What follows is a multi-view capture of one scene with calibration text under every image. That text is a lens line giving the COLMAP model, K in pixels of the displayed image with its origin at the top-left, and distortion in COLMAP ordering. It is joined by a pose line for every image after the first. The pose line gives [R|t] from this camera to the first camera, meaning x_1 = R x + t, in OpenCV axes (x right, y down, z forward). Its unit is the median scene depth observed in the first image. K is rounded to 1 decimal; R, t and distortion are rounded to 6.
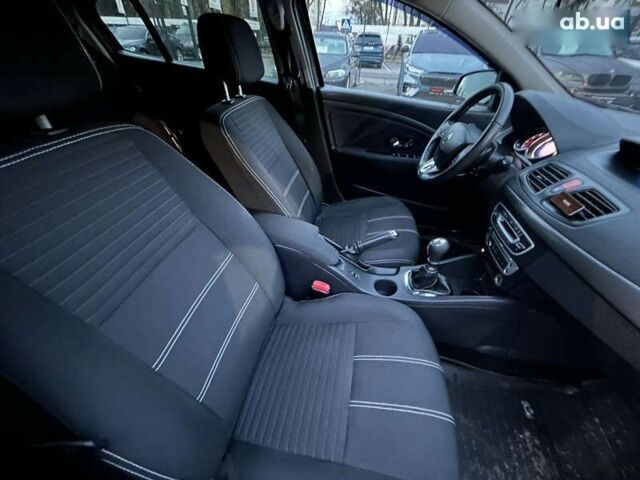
lens RADIAL K [[254.9, 0, 320.6], [0, 254.9, 242.6], [0, 0, 1]] dist [-0.001631, -0.000669]
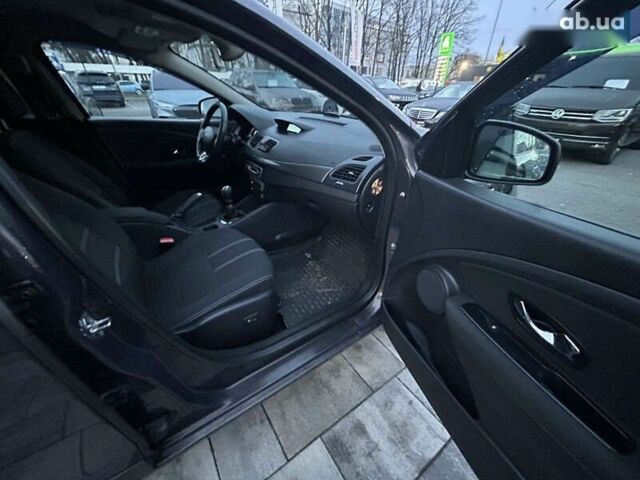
lens RADIAL K [[257.3, 0, 320.0], [0, 257.3, 240.0], [0, 0, 1]] dist [-0.002788, -0.000262]
pose [[0.702299, -0.384063, 0.599393, -0.181871], [0.446731, 0.893327, 0.048974, 0.340217], [-0.554263, 0.233373, 0.798955, -0.450642]]
